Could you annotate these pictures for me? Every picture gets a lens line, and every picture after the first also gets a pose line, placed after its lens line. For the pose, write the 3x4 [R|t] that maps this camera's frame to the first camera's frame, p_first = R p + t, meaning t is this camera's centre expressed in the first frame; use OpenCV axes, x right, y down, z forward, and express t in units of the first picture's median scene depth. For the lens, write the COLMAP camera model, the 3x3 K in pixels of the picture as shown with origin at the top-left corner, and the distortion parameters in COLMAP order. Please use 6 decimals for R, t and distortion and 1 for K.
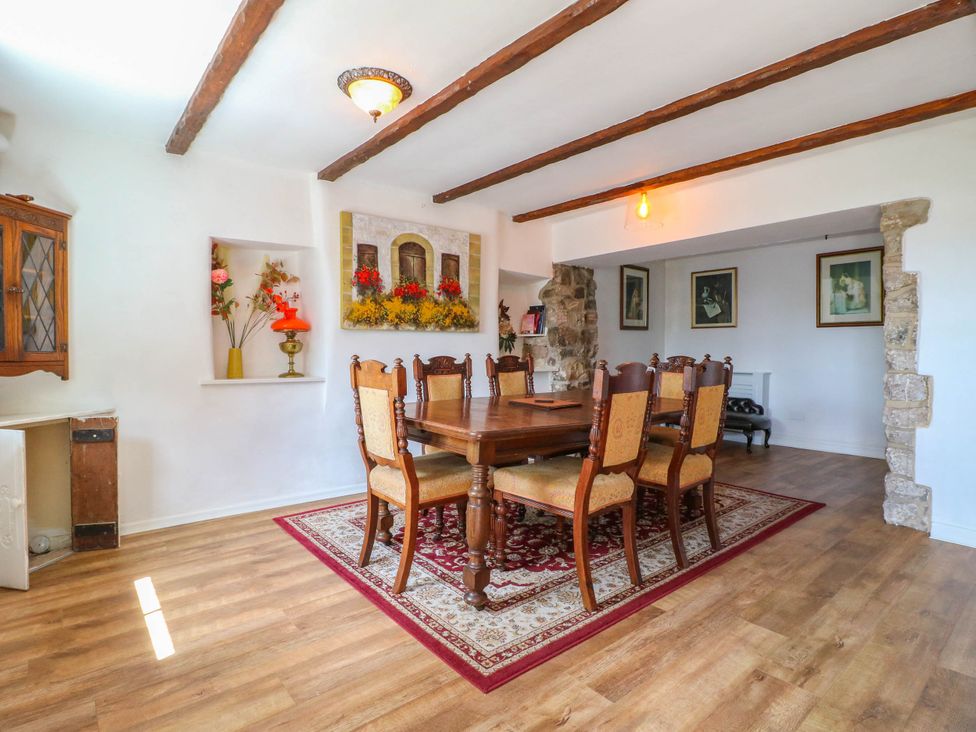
lens RADIAL K [[505.7, 0, 494.5], [0, 505.7, 362.3], [0, 0, 1]] dist [-0.005342, -0.010717]
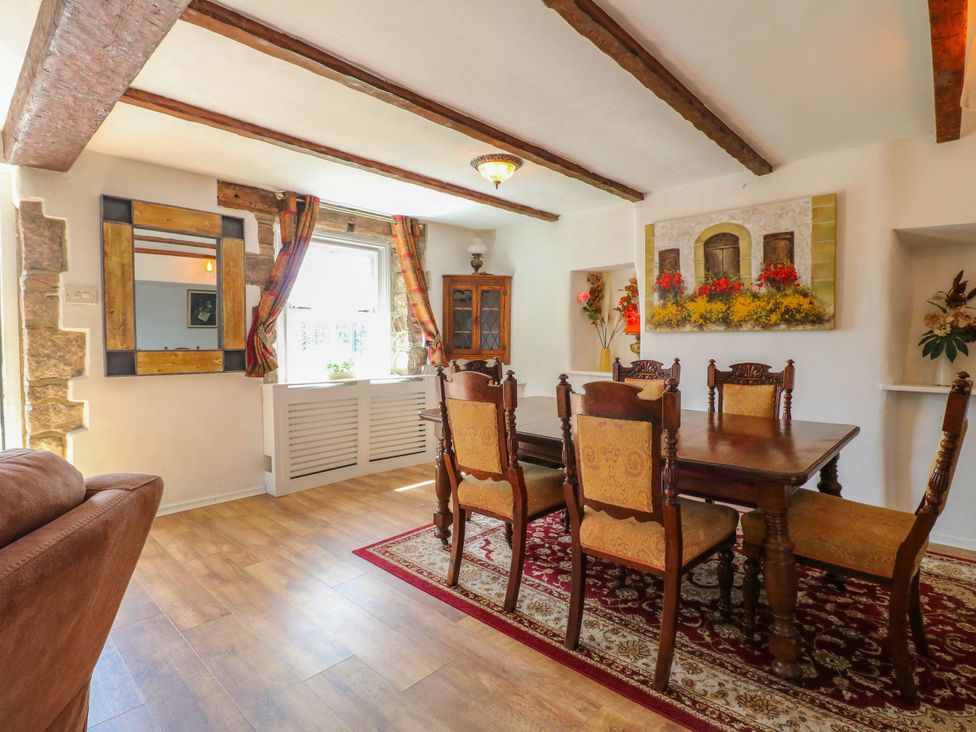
lens RADIAL K [[505.7, 0, 491.6], [0, 505.7, 358.9], [0, 0, 1]] dist [-0.005342, -0.010717]
pose [[0.129691, 0.034838, -0.990942, 0.695783], [-0.026239, 0.999153, 0.031693, -0.031767], [0.991207, 0.021891, 0.130496, 0.488711]]
